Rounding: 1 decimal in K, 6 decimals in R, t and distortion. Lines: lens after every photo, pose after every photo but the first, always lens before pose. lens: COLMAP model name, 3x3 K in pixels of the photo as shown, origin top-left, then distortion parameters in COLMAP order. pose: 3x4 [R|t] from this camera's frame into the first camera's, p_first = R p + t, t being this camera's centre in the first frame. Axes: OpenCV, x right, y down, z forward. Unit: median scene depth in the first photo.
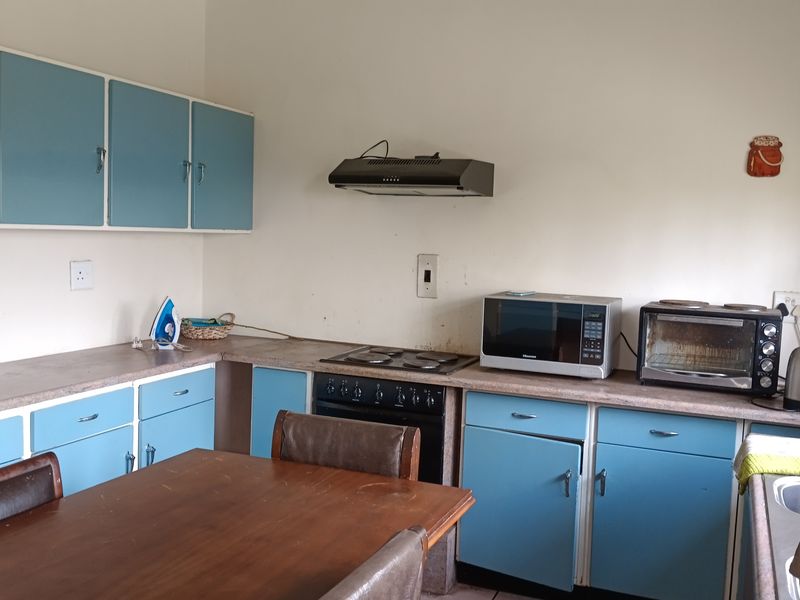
lens RADIAL K [[810.2, 0, 401.7], [0, 810.2, 301.2], [0, 0, 1]] dist [0.057945, 0.000000]
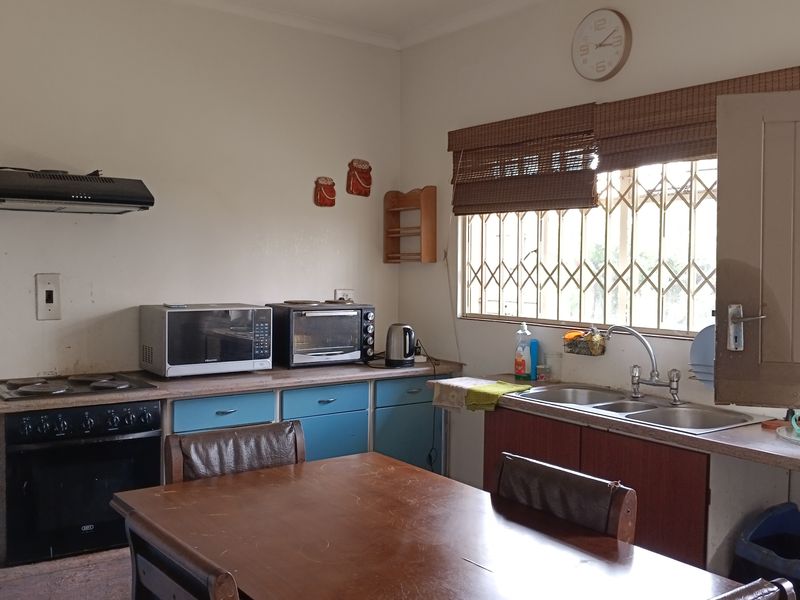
lens RADIAL K [[810.2, 0, 400.9], [0, 810.2, 299.2], [0, 0, 1]] dist [0.057945, 0.000000]
pose [[0.527516, -0.070693, 0.846599, -0.644199], [0.076888, 0.996415, 0.035294, -0.035060], [-0.846059, 0.046475, 0.531060, 0.175607]]
